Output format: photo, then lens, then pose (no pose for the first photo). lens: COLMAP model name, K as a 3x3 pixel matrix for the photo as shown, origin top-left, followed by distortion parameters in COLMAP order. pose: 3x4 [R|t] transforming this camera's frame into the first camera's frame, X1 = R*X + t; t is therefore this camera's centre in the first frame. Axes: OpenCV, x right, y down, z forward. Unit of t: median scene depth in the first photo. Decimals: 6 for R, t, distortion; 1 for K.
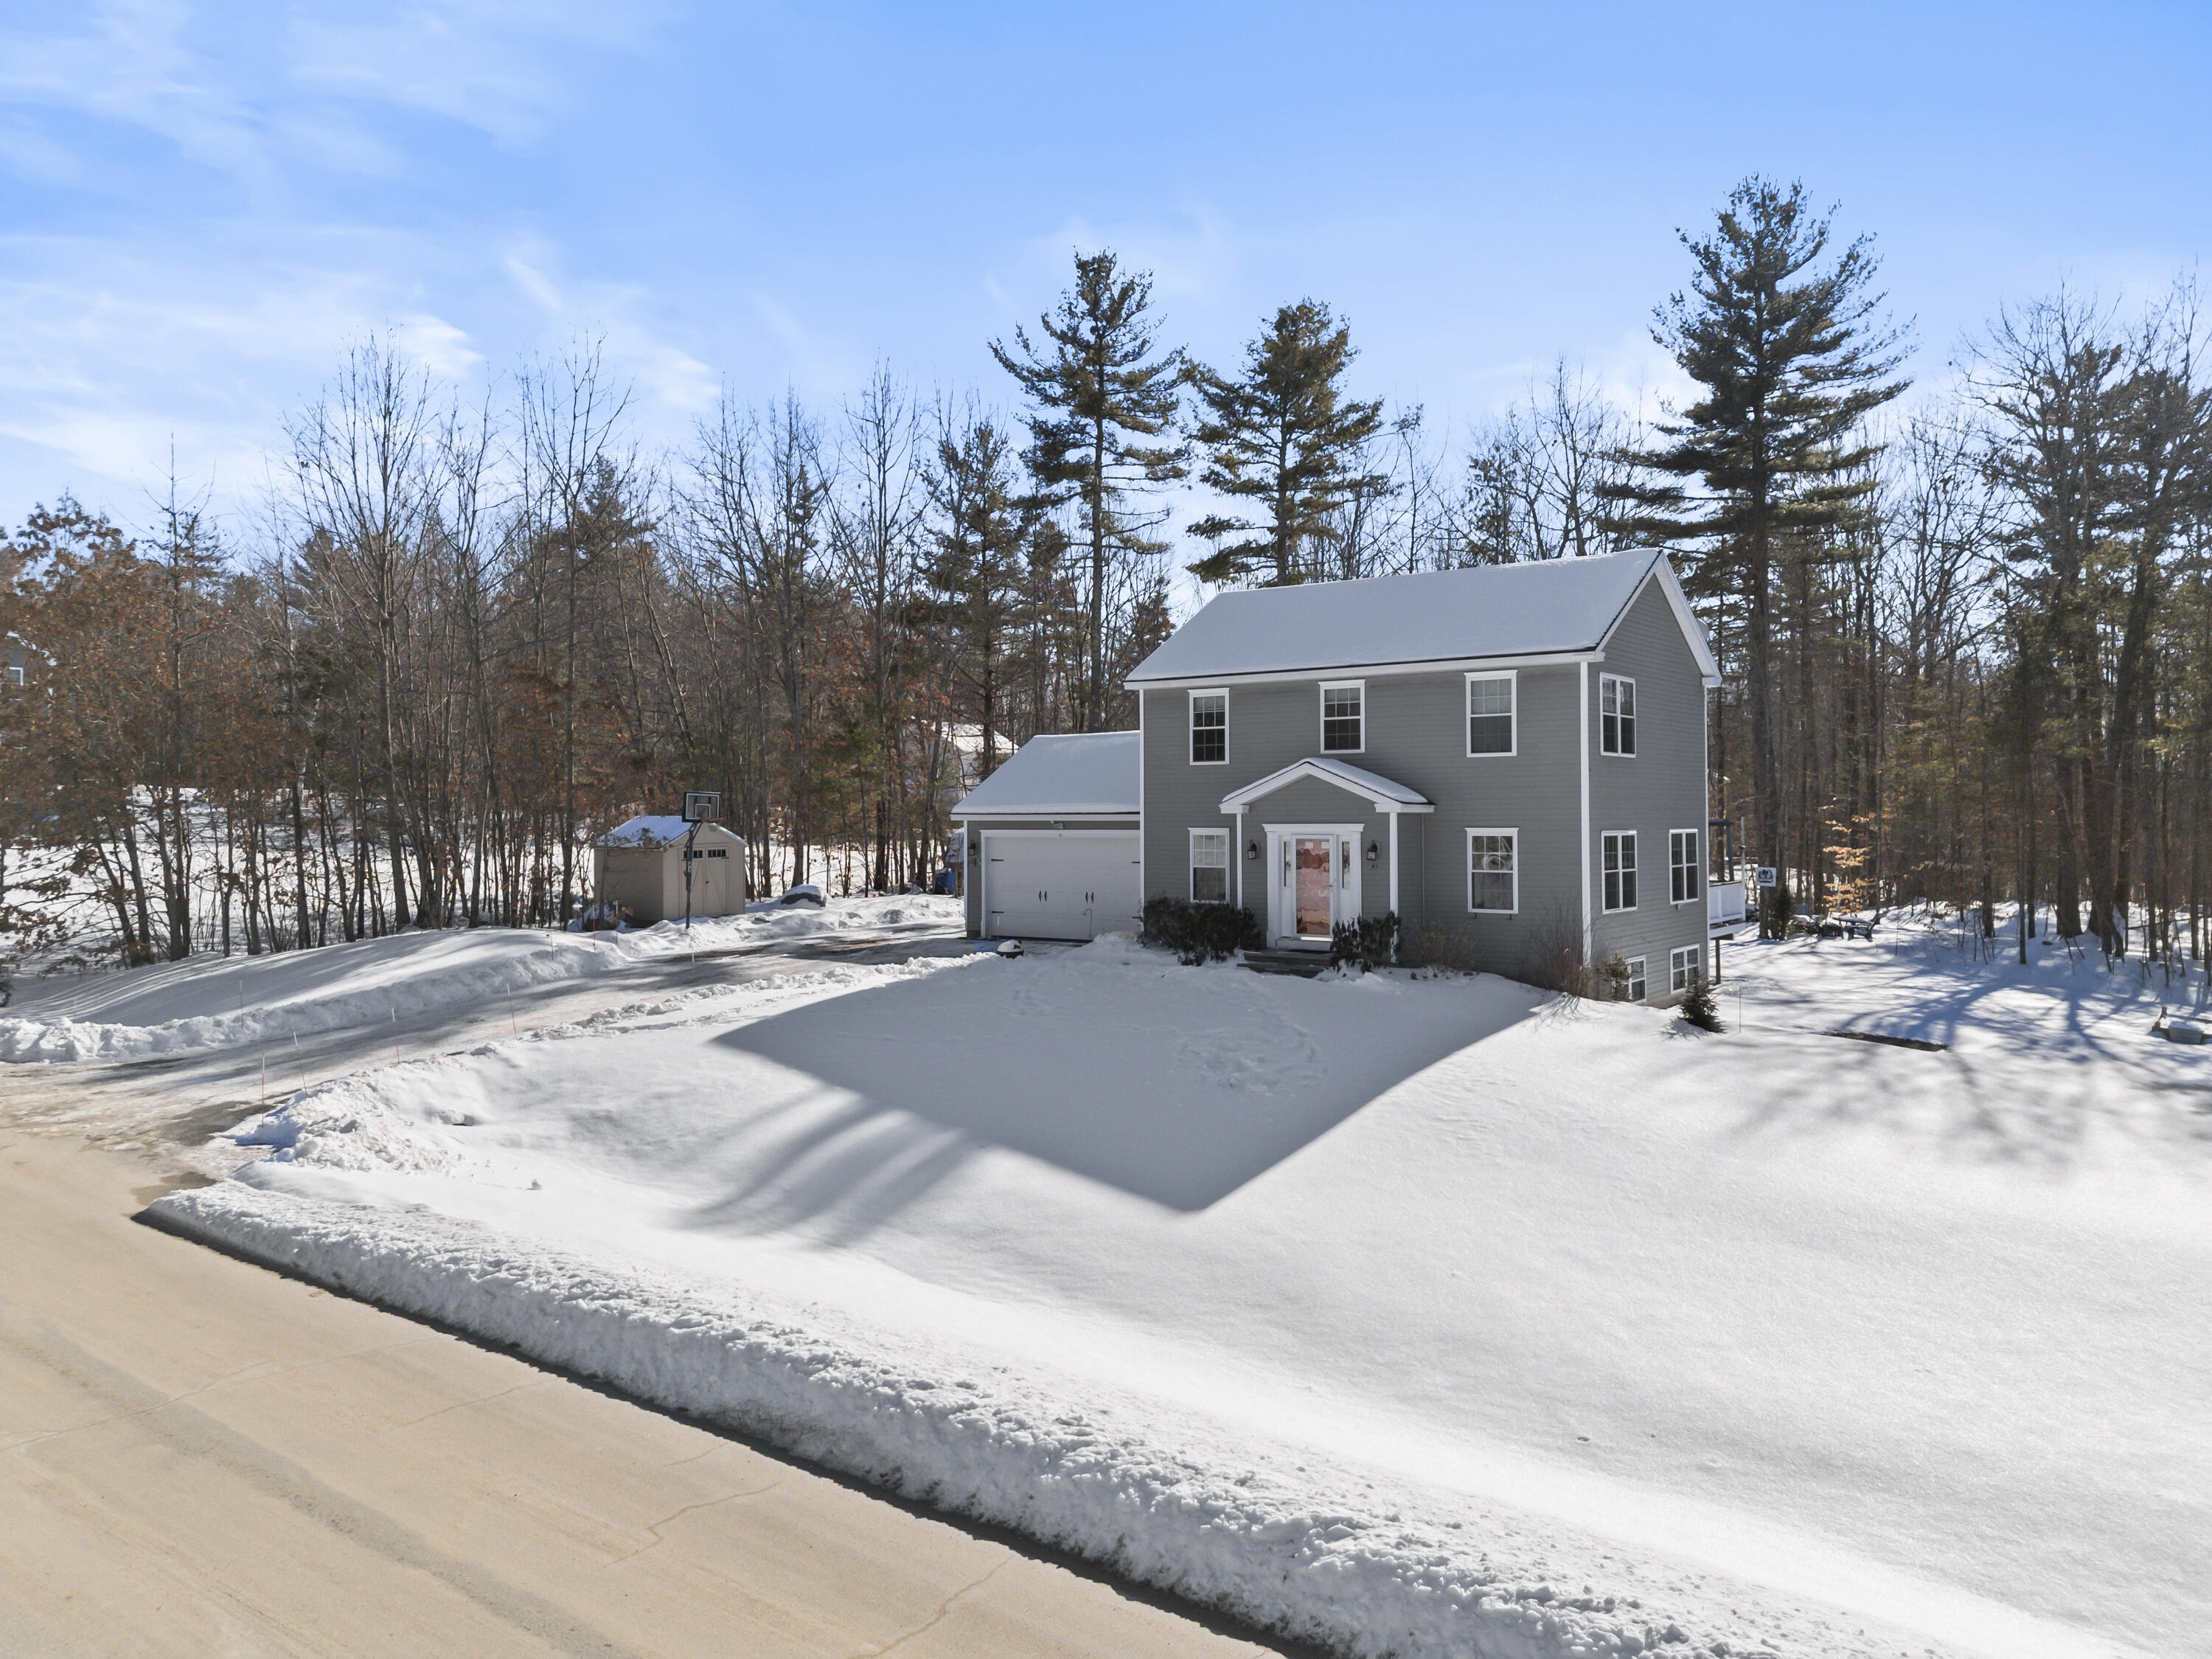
lens RADIAL K [[1607.4, 0, 1103.5], [0, 1607.4, 850.2], [0, 0, 1]] dist [0.195001, -0.001577]
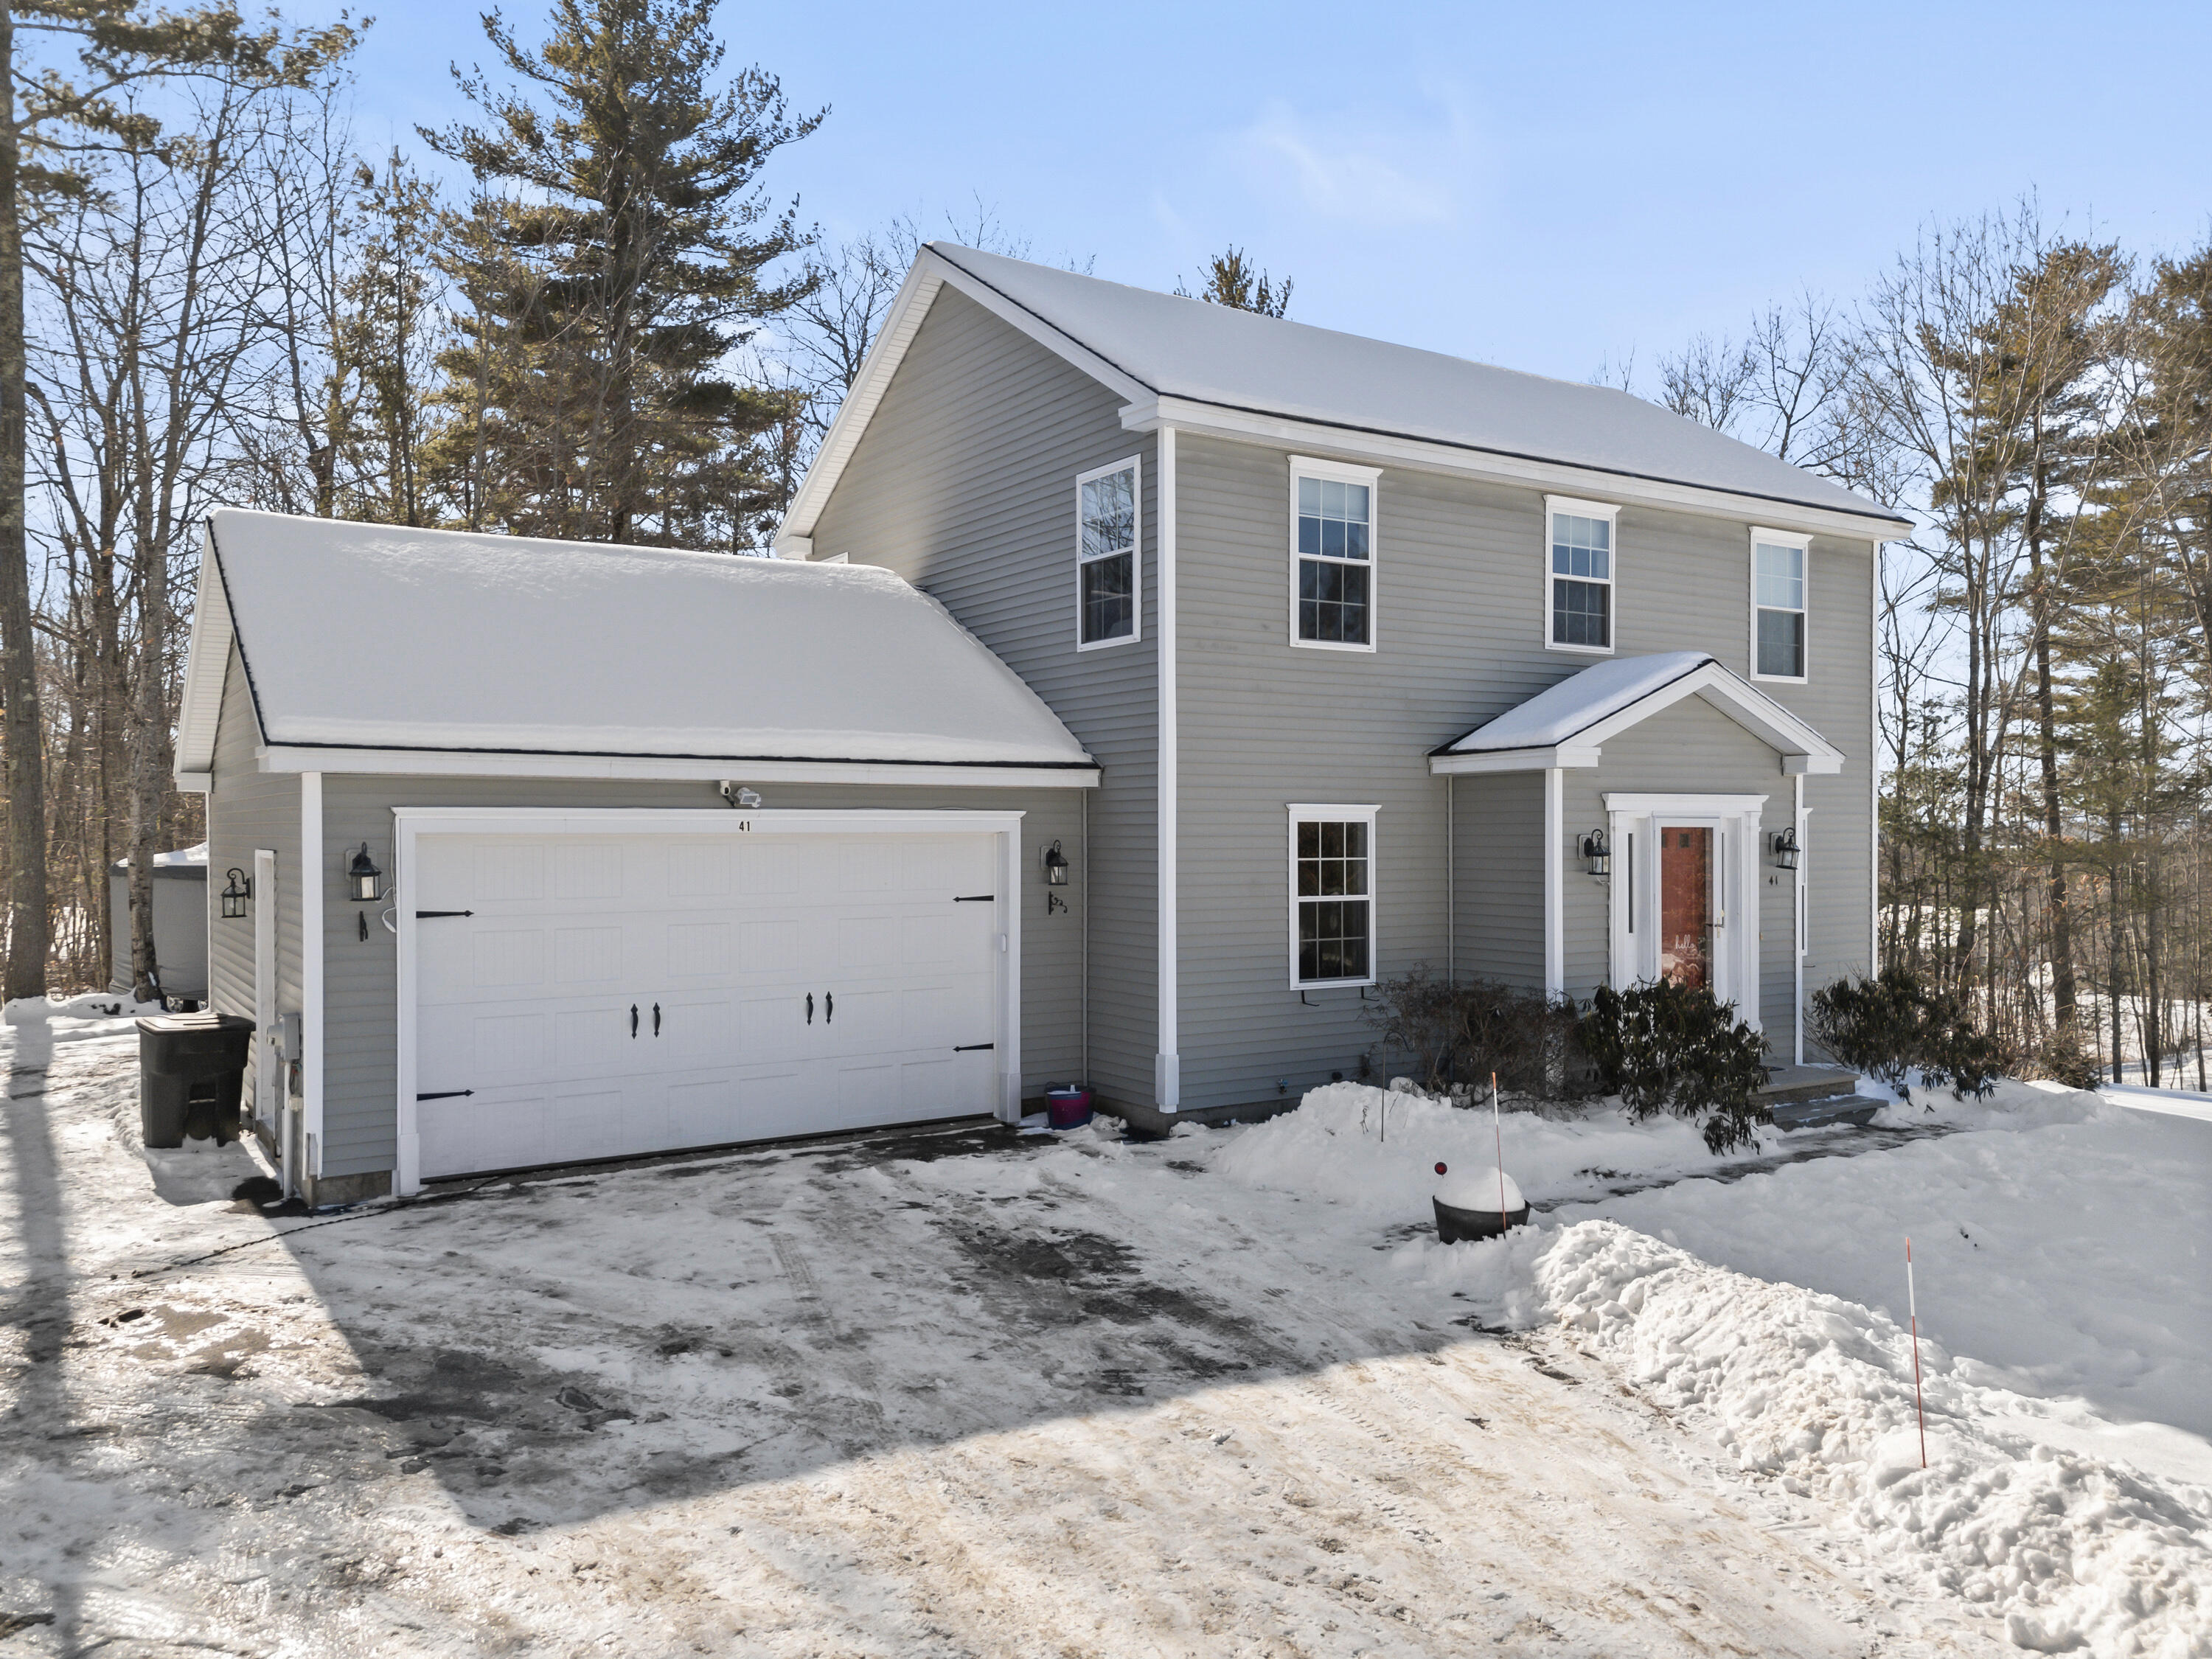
lens RADIAL K [[1589.9, 0, 1106.0], [0, 1589.9, 829.5], [0, 0, 1]] dist [0.125531, 0.005015]
pose [[0.354586, -0.001901, 0.935022, -0.355344], [0.015309, 0.999876, -0.003773, -0.006821], [-0.934898, 0.015652, 0.354571, 0.957519]]
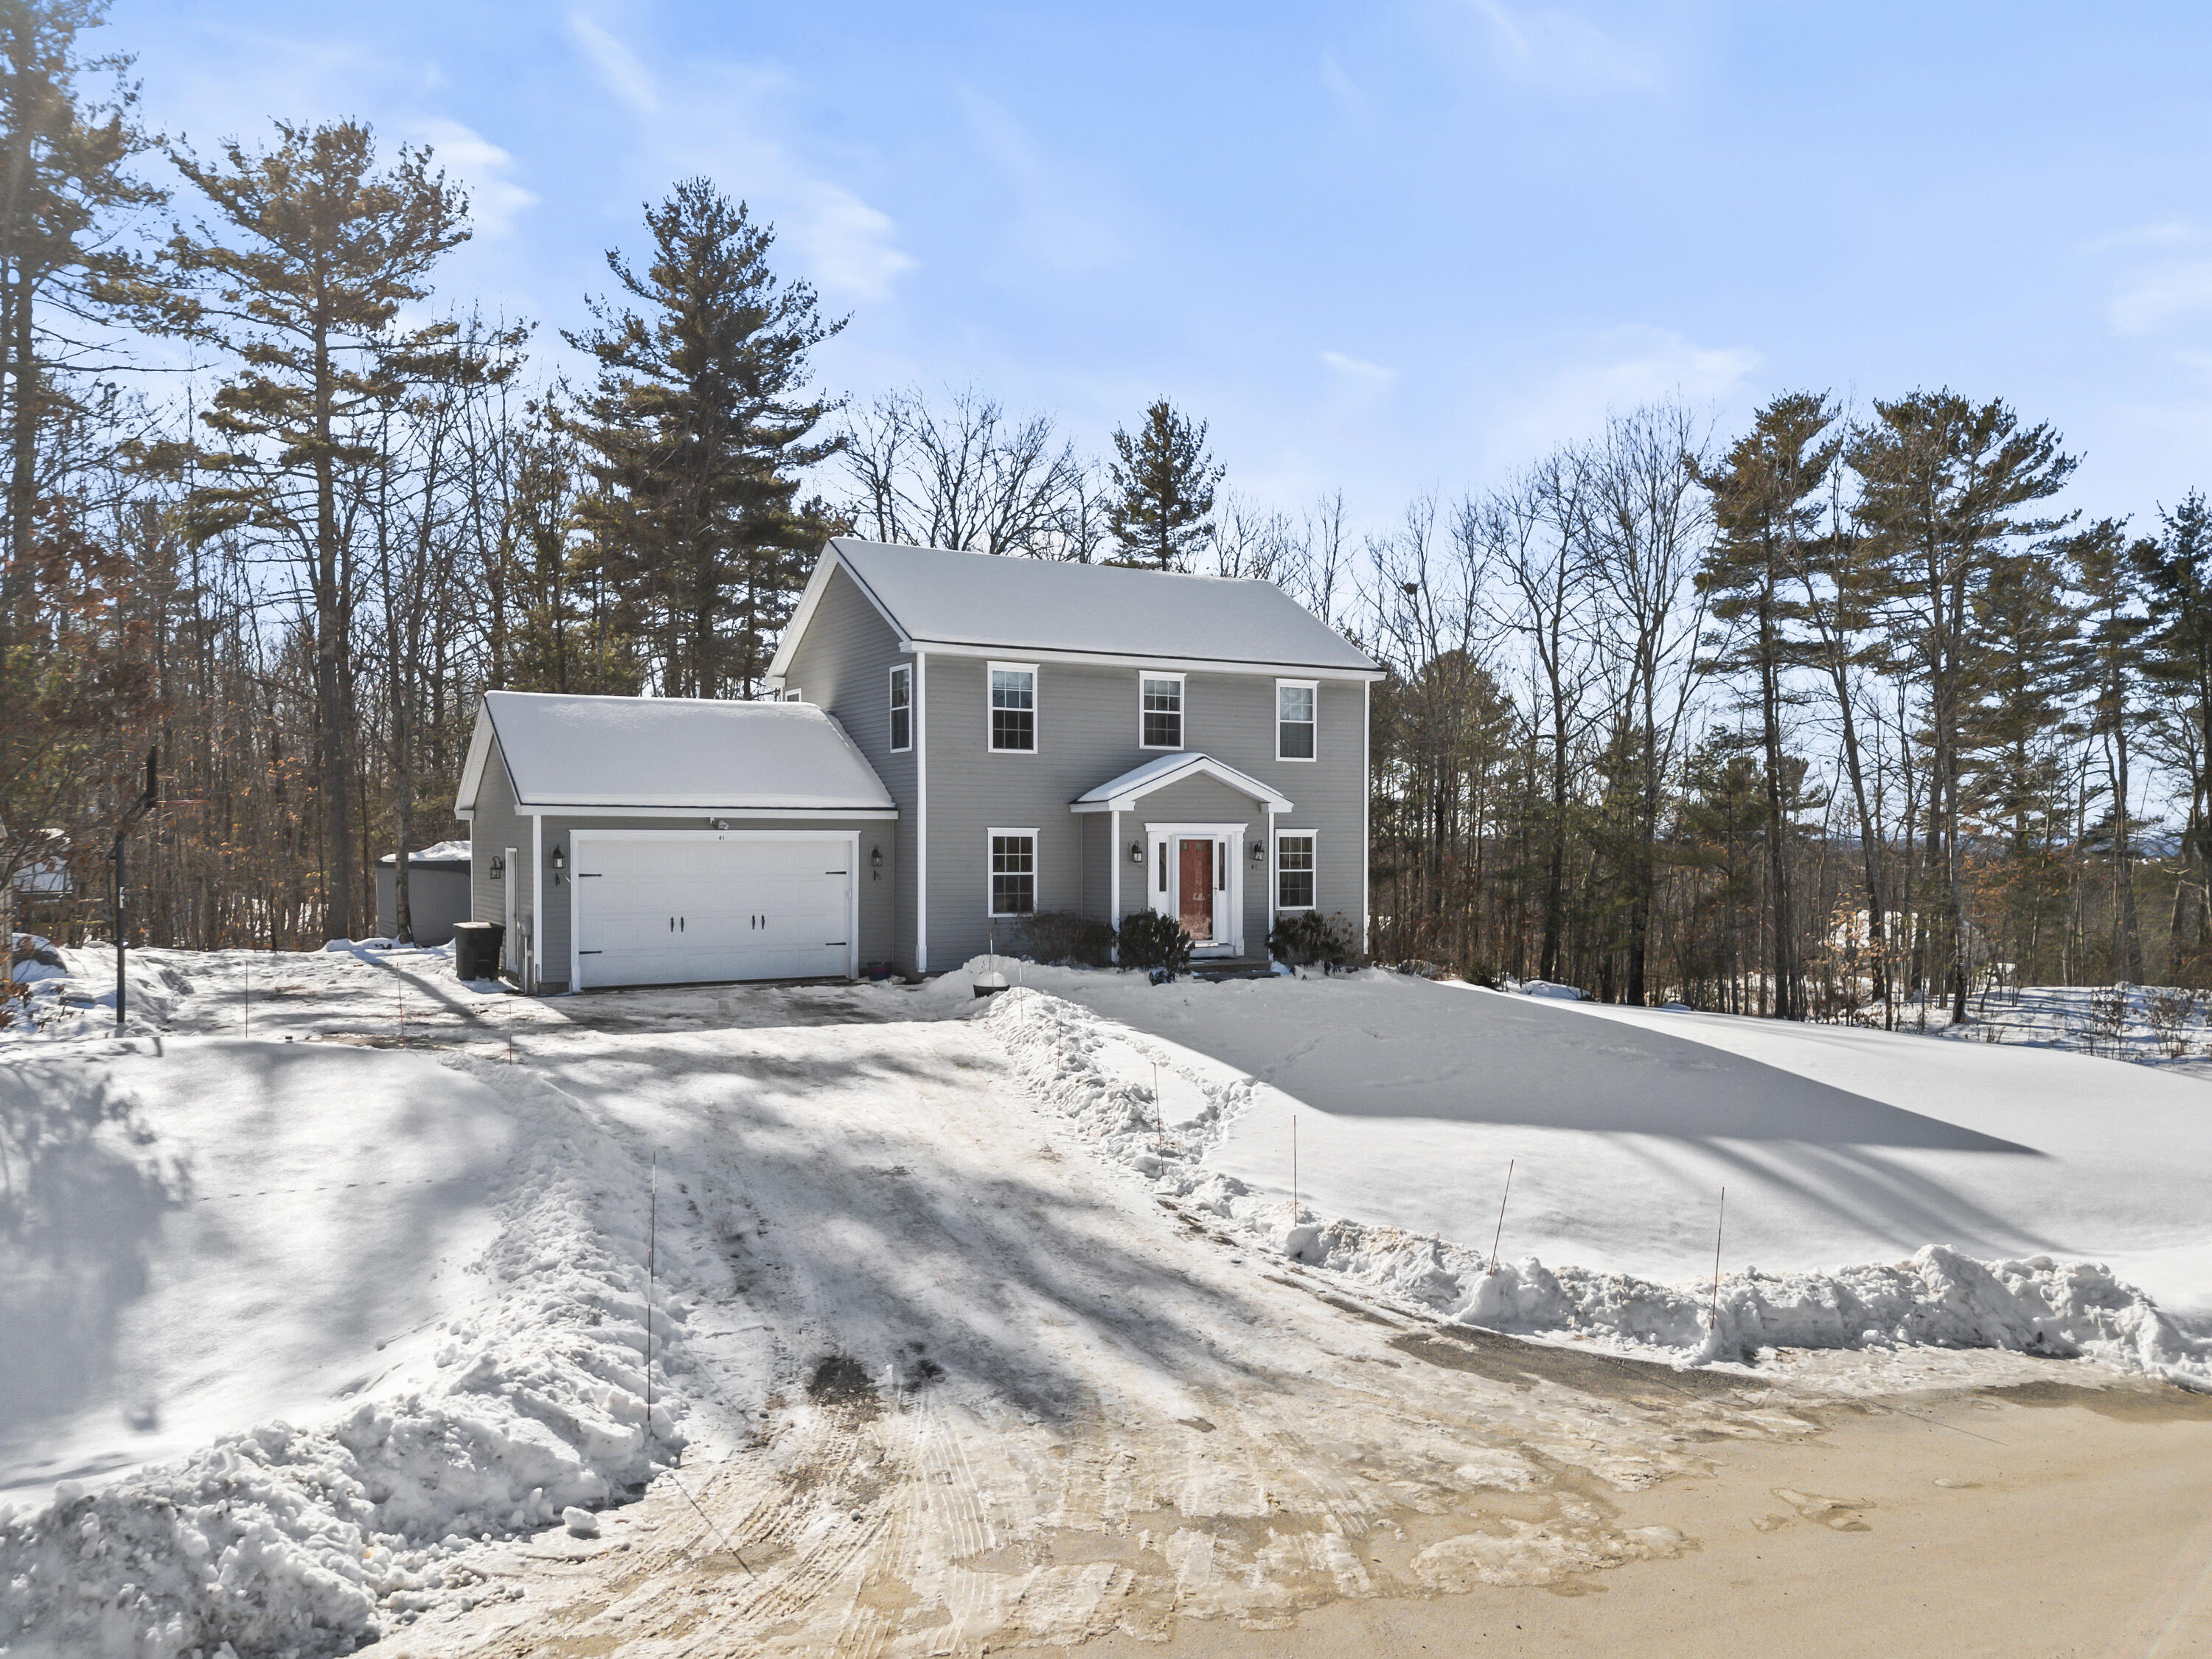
lens RADIAL K [[1607.4, 0, 1103.5], [0, 1607.4, 850.2], [0, 0, 1]] dist [0.195001, -0.001577]
pose [[0.420966, -0.007072, 0.907049, -0.720530], [0.012406, 0.999921, 0.002038, -0.003156], [-0.906992, 0.010395, 0.421020, 0.630779]]
